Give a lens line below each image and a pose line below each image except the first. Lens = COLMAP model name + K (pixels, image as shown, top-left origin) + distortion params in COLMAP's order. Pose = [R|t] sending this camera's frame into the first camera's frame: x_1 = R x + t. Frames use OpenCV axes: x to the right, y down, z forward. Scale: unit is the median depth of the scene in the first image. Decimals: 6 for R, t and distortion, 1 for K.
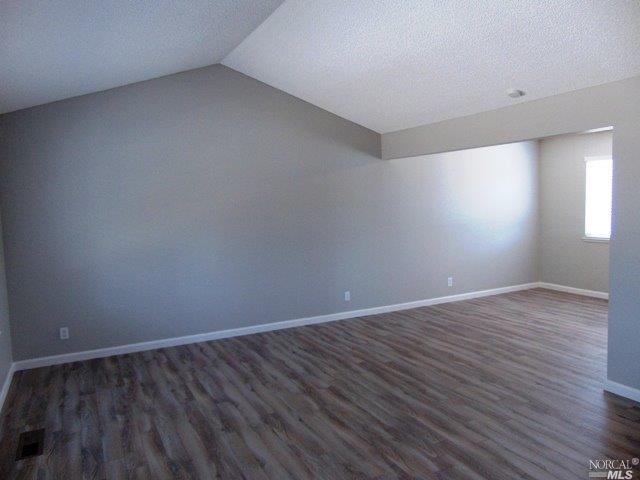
lens RADIAL K [[480.1, 0, 320.0], [0, 480.1, 234.8], [0, 0, 1]] dist [-0.025931, 0.057121]
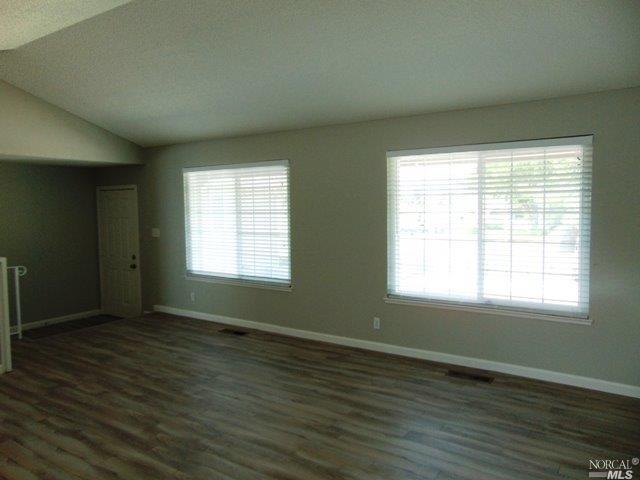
lens RADIAL K [[480.1, 0, 314.7], [0, 480.1, 241.0], [0, 0, 1]] dist [-0.025931, 0.057121]
pose [[-0.882471, 0.069305, -0.465234, 0.326210], [-0.003624, 0.988054, 0.154063, -0.124538], [0.470353, 0.137642, -0.871678, 1.671949]]
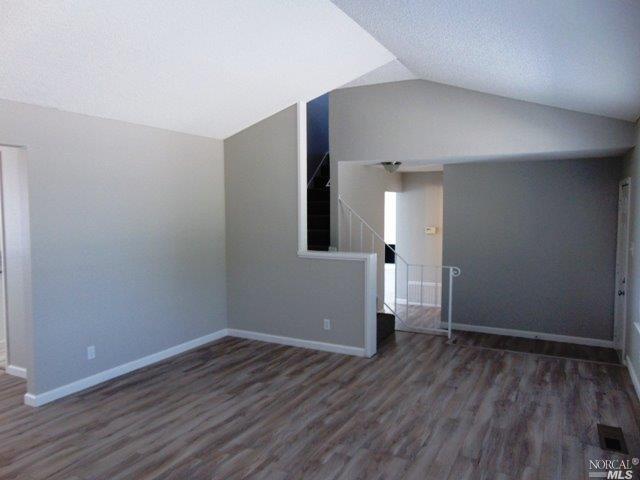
lens RADIAL K [[480.1, 0, 317.8], [0, 480.1, 241.2], [0, 0, 1]] dist [-0.025931, 0.057121]
pose [[-0.561405, -0.040955, 0.826527, -0.589441], [0.081411, 0.991197, 0.104411, -0.081963], [-0.823527, 0.125905, -0.553128, 1.095259]]
